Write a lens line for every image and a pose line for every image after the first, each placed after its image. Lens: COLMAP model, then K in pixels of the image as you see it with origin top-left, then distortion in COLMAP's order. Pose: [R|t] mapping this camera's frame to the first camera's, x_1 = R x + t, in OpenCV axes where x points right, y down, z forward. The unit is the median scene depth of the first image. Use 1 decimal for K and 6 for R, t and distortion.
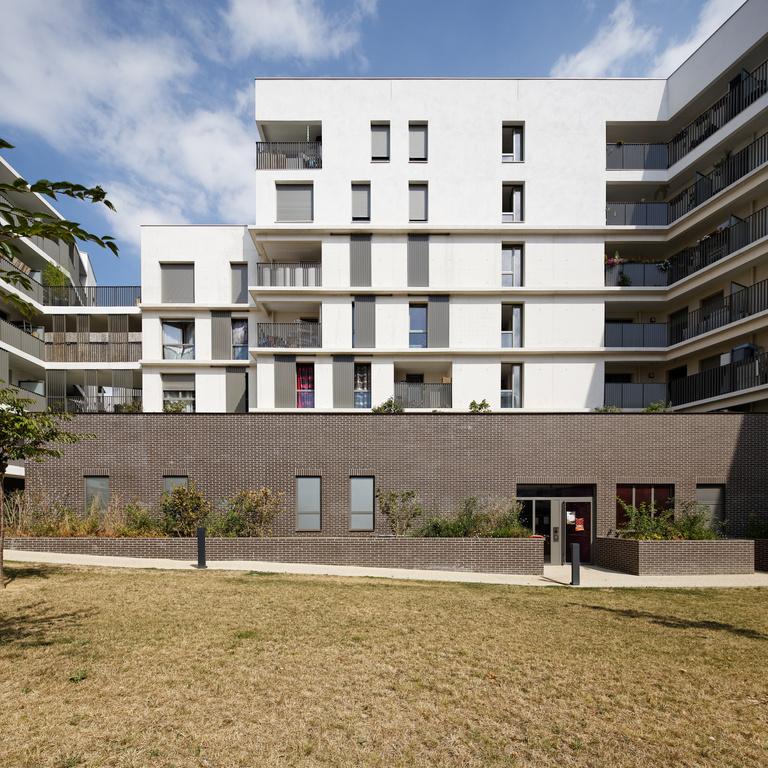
lens RADIAL K [[393.0, 0, 385.0], [0, 393.0, 423.3], [0, 0, 1]] dist [0.002609, -0.000062]
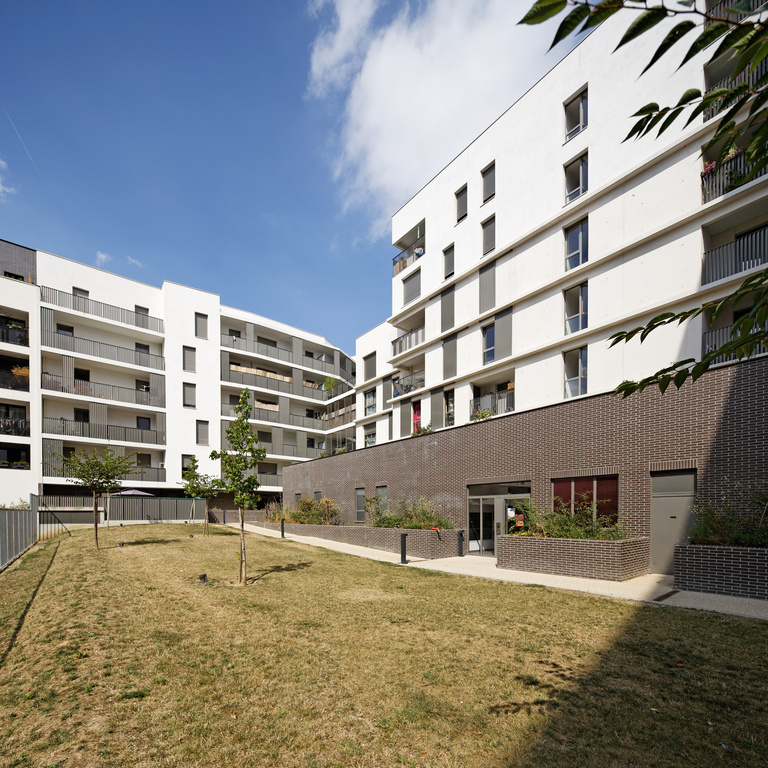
lens RADIAL K [[362.1, 0, 384.0], [0, 362.1, 384.0], [0, 0, 1]] dist [-0.000681, -0.000087]
pose [[0.625381, -0.264133, -0.734256, 0.658998], [0.188372, 0.964242, -0.186425, 0.008420], [0.757241, -0.021726, 0.652774, 0.053859]]
